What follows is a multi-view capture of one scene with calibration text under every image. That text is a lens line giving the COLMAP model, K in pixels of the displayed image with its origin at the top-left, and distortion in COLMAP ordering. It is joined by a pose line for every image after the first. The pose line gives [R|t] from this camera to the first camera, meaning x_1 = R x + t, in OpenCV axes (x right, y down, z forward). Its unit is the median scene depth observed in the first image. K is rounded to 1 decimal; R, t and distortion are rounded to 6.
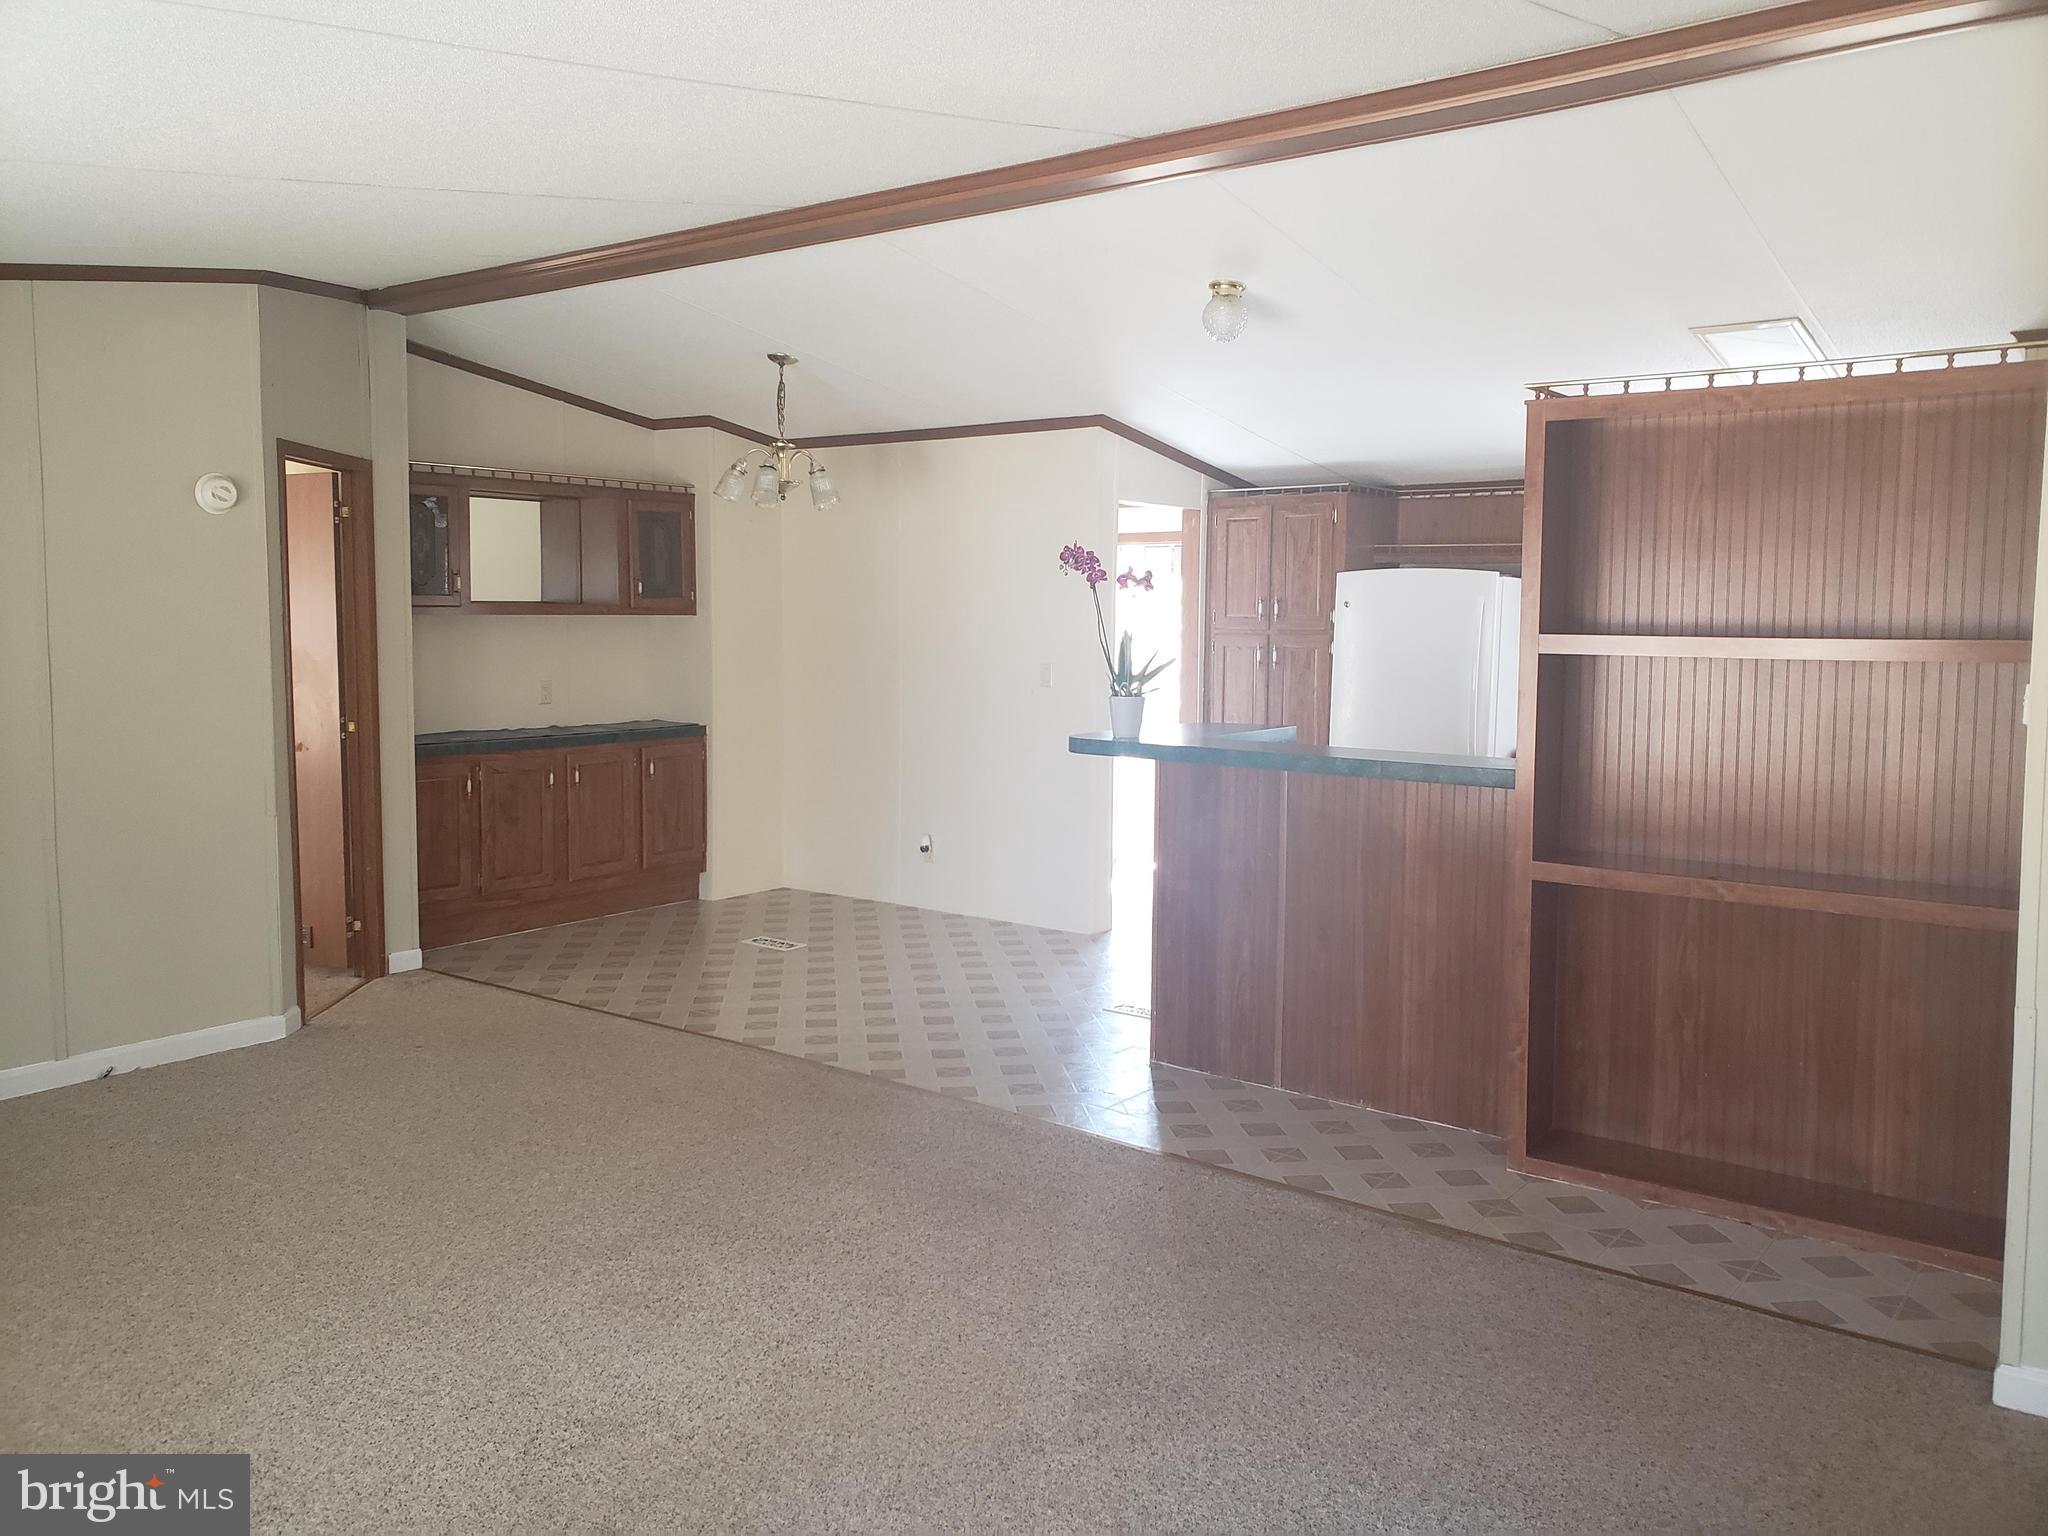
lens RADIAL K [[1573.4, 0, 1026.4], [0, 1573.4, 774.6], [0, 0, 1]] dist [0.033438, -0.047082]
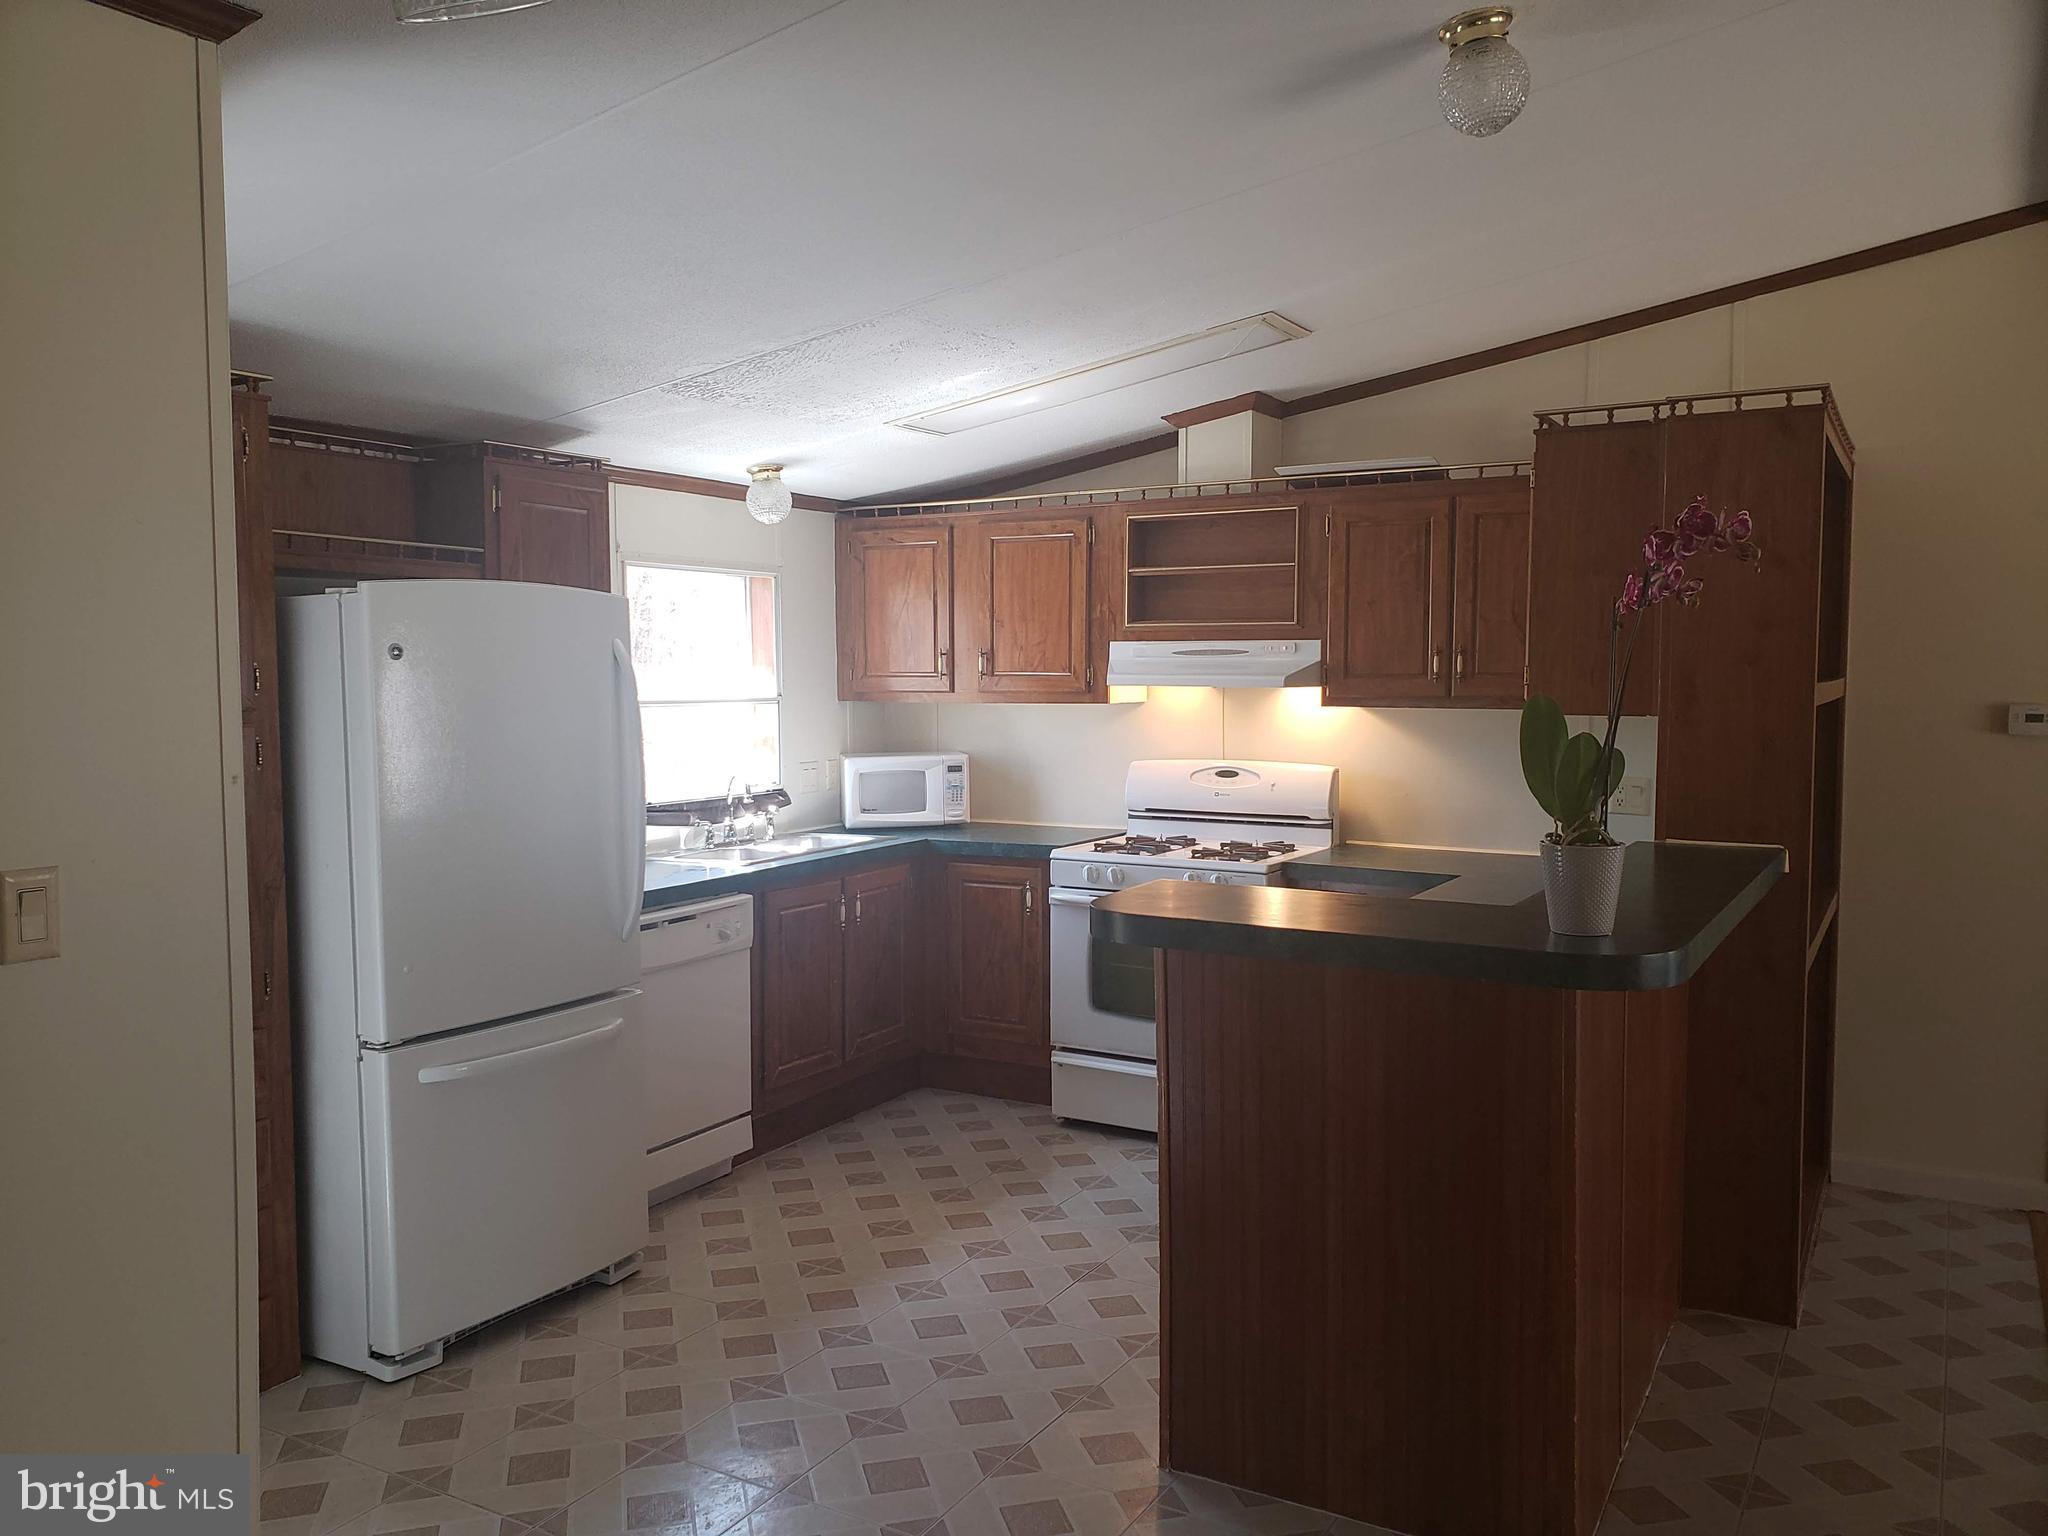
lens RADIAL K [[1573.4, 0, 1038.0], [0, 1573.4, 760.1], [0, 0, 1]] dist [0.033438, -0.047082]
pose [[-0.107560, -0.060399, 0.992362, -0.417816], [0.117404, 0.990397, 0.073005, -0.138818], [-0.987242, 0.124359, -0.099436, 1.335970]]
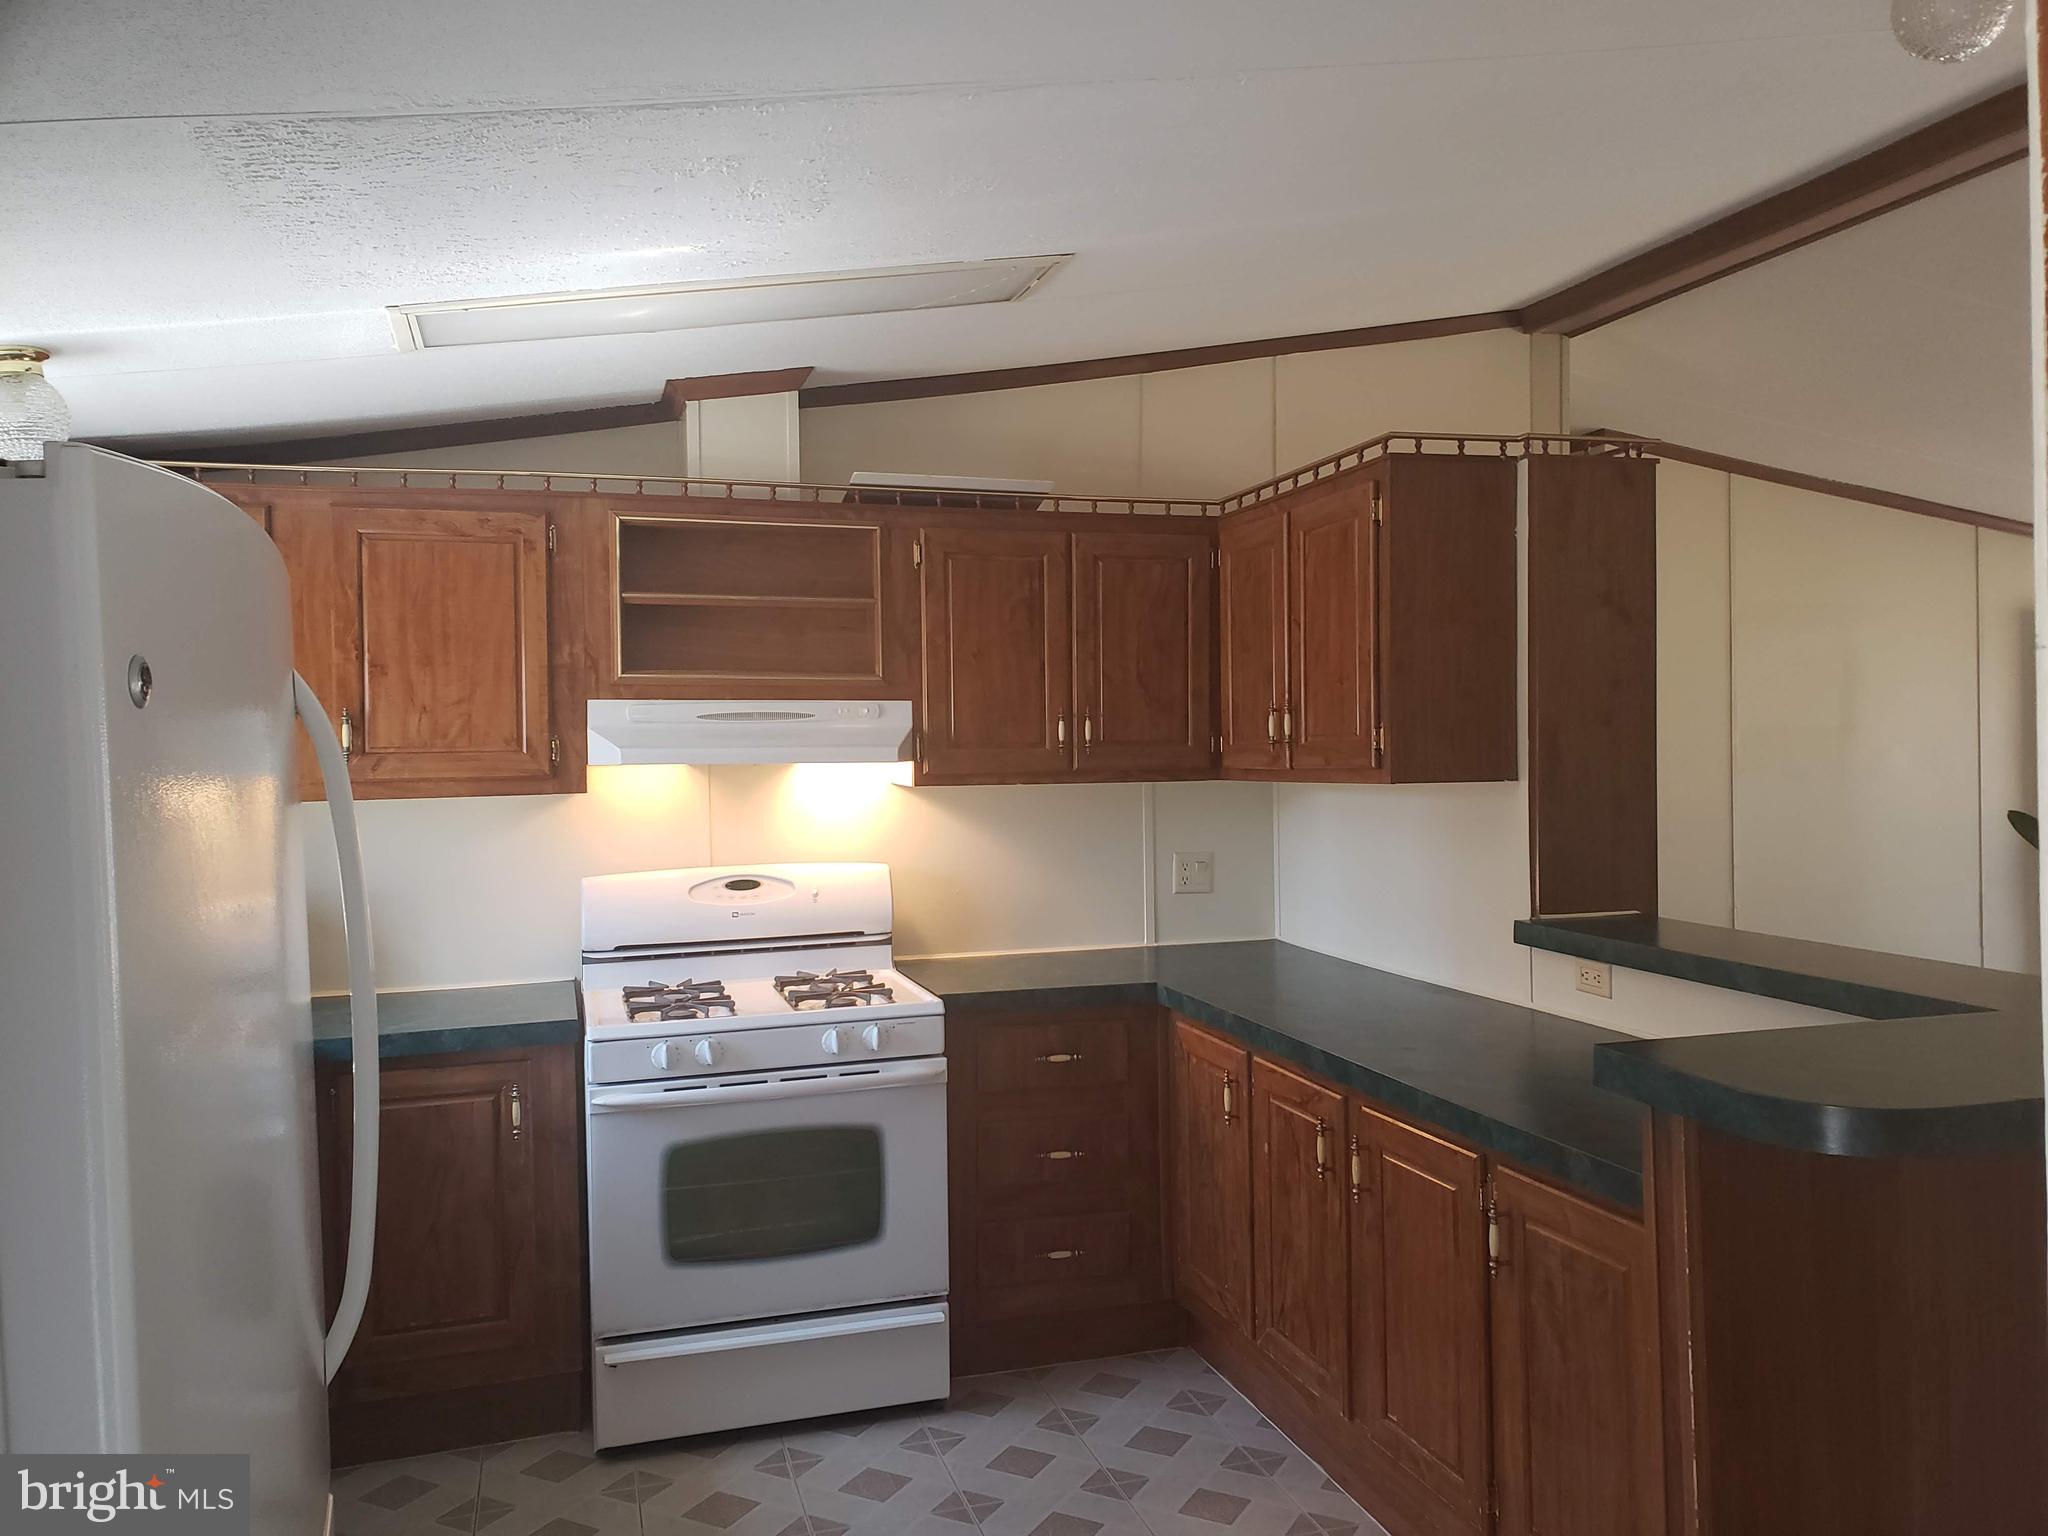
lens RADIAL K [[1573.4, 0, 1031.5], [0, 1573.4, 758.0], [0, 0, 1]] dist [0.033438, -0.047082]
pose [[-0.812046, -0.000309, 0.583594, 0.101250], [0.078479, 0.990859, 0.109726, -0.173993], [-0.578293, 0.134903, -0.804598, 1.657531]]
